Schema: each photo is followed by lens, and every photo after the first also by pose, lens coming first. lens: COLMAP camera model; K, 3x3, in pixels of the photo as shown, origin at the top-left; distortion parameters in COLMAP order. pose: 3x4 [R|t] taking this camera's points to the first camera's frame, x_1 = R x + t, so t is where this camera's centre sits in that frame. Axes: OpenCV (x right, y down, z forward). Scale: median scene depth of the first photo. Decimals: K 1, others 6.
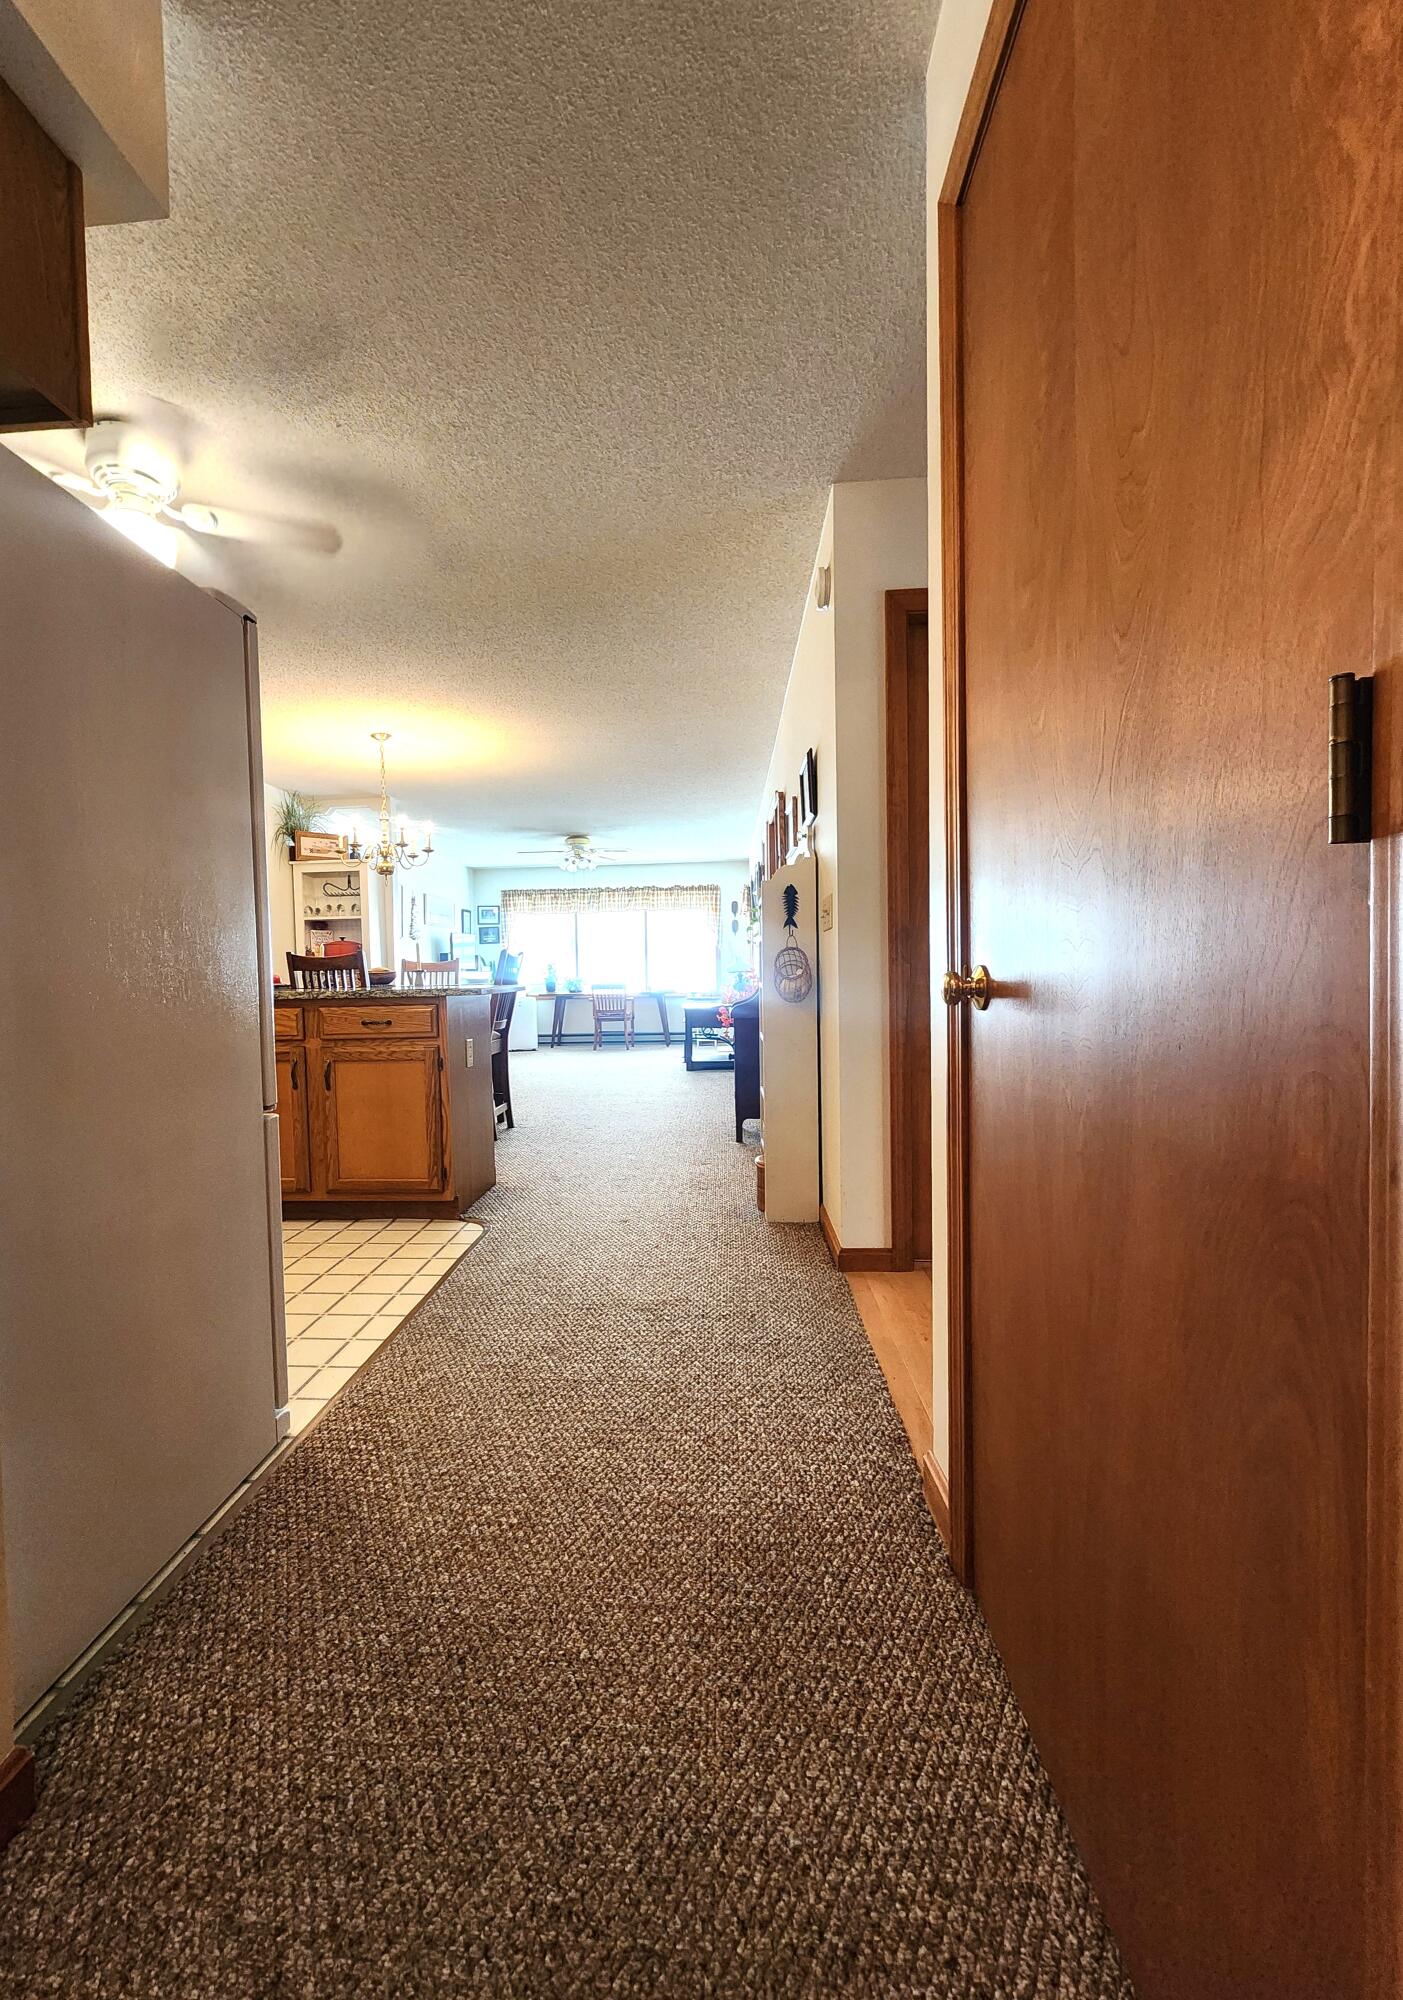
lens RADIAL K [[830.2, 0, 648.5], [0, 830.2, 996.8], [0, 0, 1]] dist [0.000122, 0.000001]
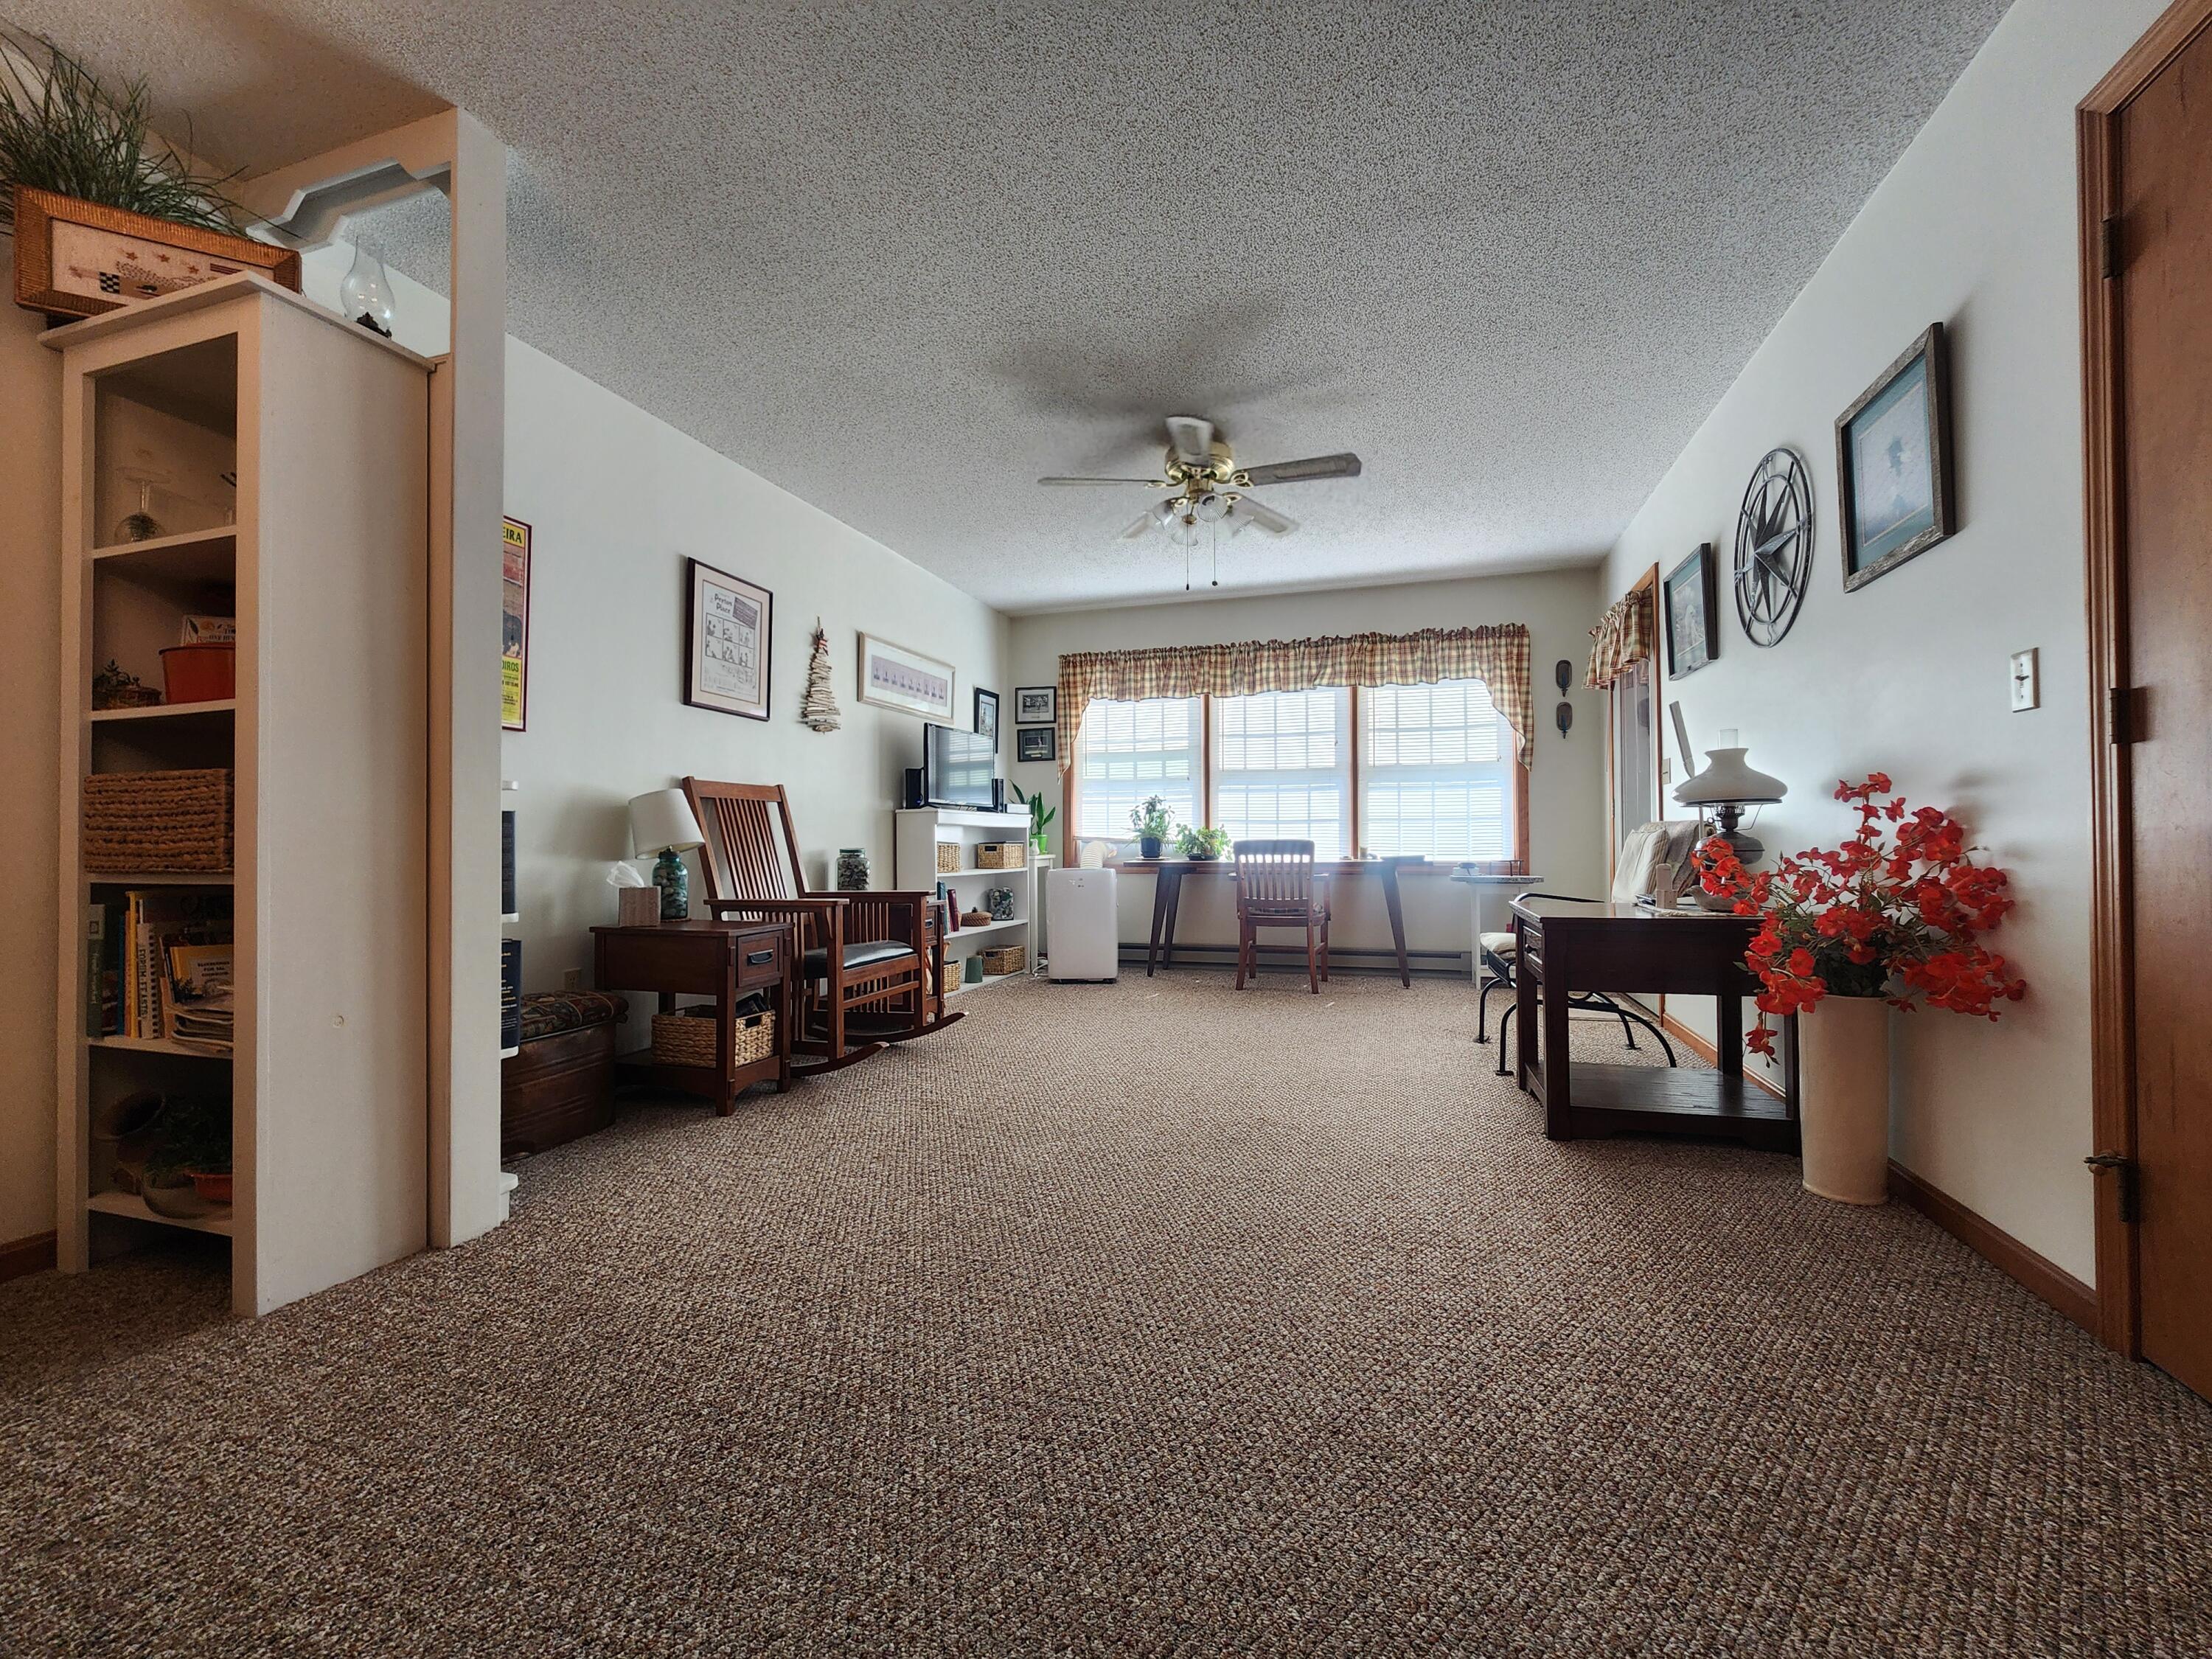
lens RADIAL K [[900.4, 0, 1110.8], [0, 900.4, 828.8], [0, 0, 1]] dist [-0.000513, 0.000018]
pose [[0.977819, 0.012848, -0.209056, -0.031039], [-0.020610, 0.999175, -0.034993, -0.003525], [0.208434, 0.038525, 0.977277, 0.483337]]
